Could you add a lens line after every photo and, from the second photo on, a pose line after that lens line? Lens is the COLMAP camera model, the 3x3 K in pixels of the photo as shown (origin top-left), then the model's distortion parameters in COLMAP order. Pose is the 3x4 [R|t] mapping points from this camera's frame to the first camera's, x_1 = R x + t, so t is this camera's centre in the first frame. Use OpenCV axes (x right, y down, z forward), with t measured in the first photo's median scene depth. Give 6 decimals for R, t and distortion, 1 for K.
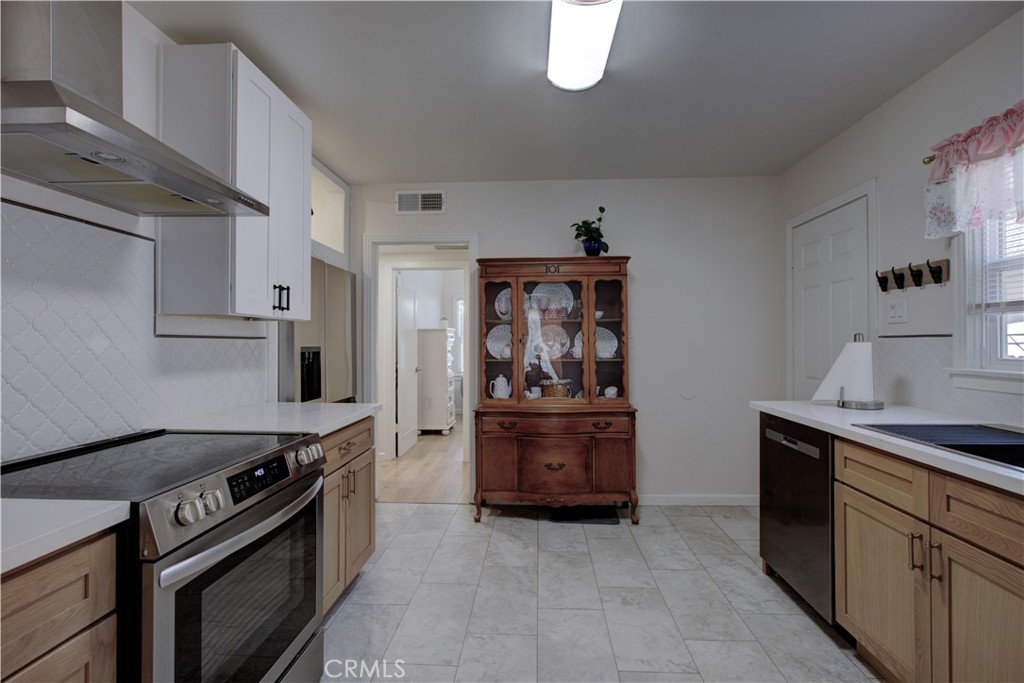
lens RADIAL K [[478.4, 0, 516.1], [0, 478.4, 337.7], [0, 0, 1]] dist [-0.004090, 0.001758]
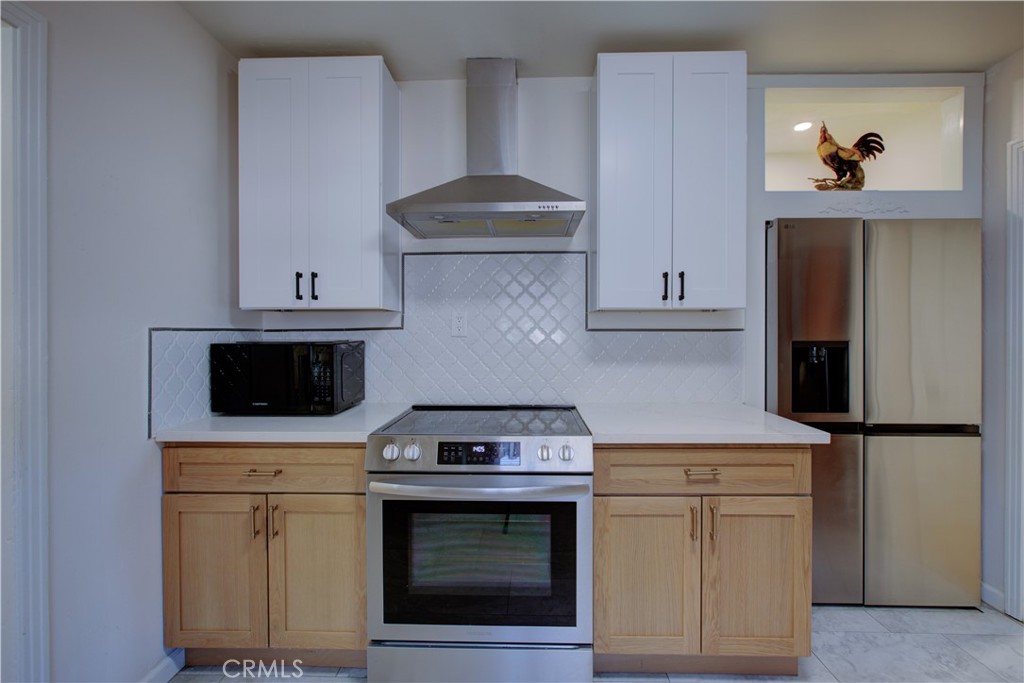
lens RADIAL K [[478.4, 0, 515.5], [0, 478.4, 338.8], [0, 0, 1]] dist [-0.004090, 0.001758]
pose [[0.024943, 0.014207, -0.999588, 0.467534], [0.012441, 0.999817, 0.014521, -0.001552], [0.999611, -0.012798, 0.024762, 0.789575]]
